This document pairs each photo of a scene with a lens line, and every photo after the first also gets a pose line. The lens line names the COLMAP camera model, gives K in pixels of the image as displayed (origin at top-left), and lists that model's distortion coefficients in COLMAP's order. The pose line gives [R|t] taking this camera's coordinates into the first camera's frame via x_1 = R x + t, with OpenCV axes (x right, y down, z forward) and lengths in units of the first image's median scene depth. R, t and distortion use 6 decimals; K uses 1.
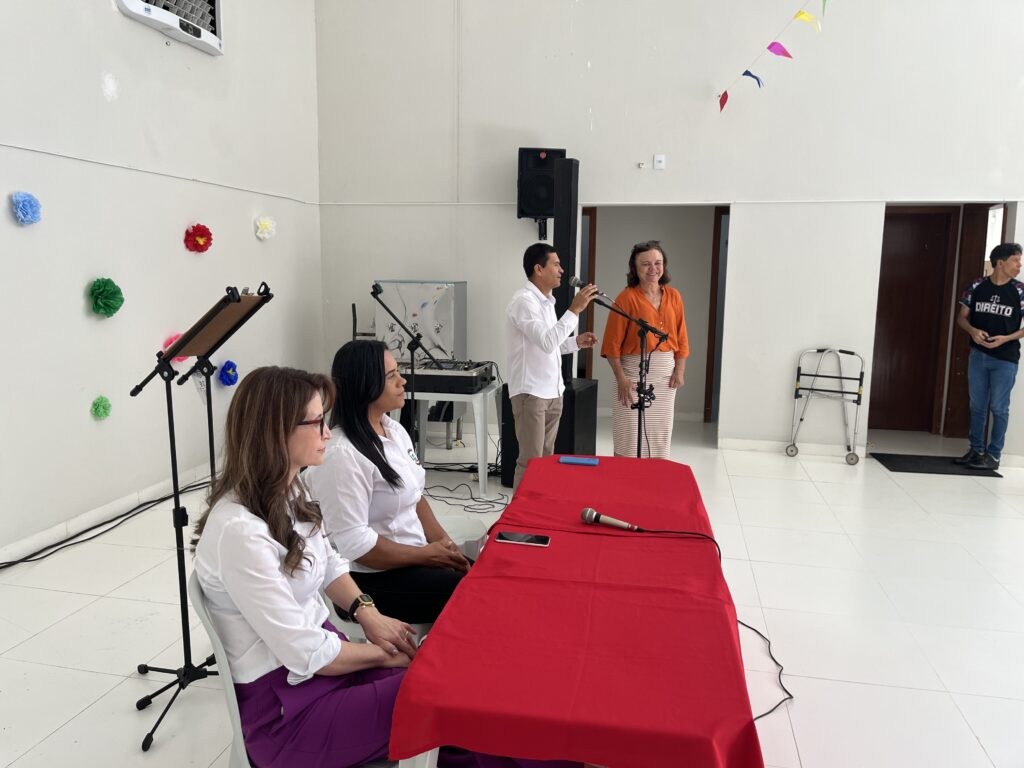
lens RADIAL K [[782.4, 0, 512.0], [0, 782.4, 384.0], [0, 0, 1]] dist [0.068004, -0.089129]
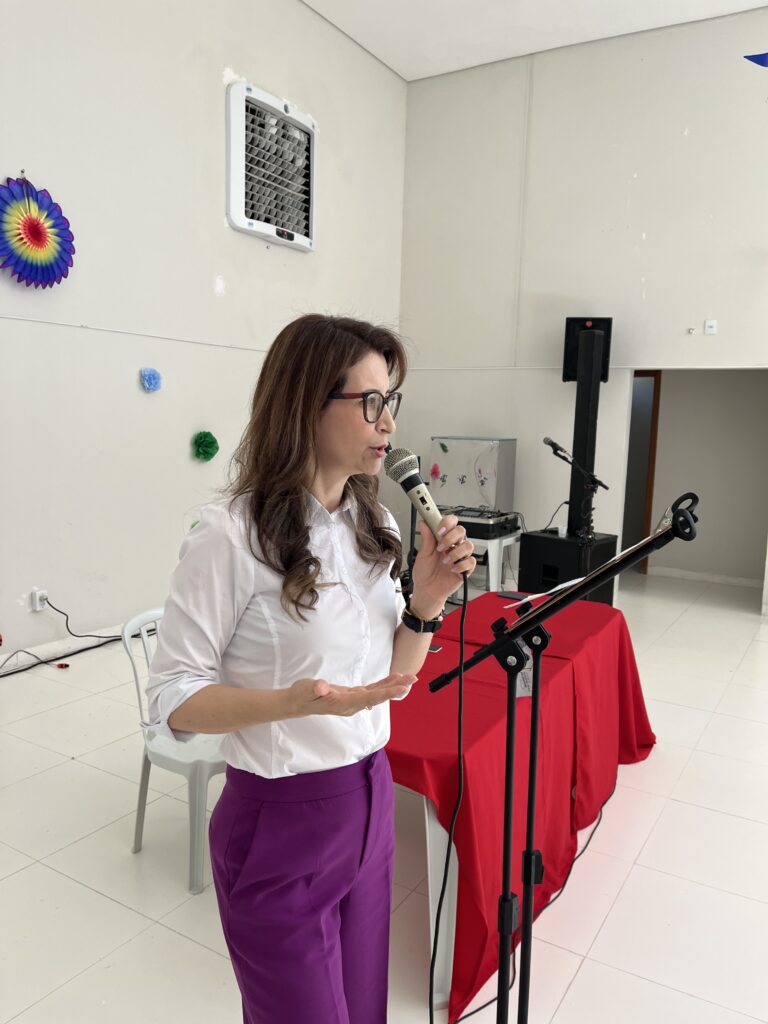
lens RADIAL K [[782.4, 0, 388.1], [0, 782.4, 515.8], [0, 0, 1]] dist [0.068004, -0.089129]
pose [[0.946414, 0.058130, -0.317682, 0.164625], [-0.065995, 0.997721, -0.014043, 0.003651], [0.316141, 0.034256, 0.948093, -0.114576]]
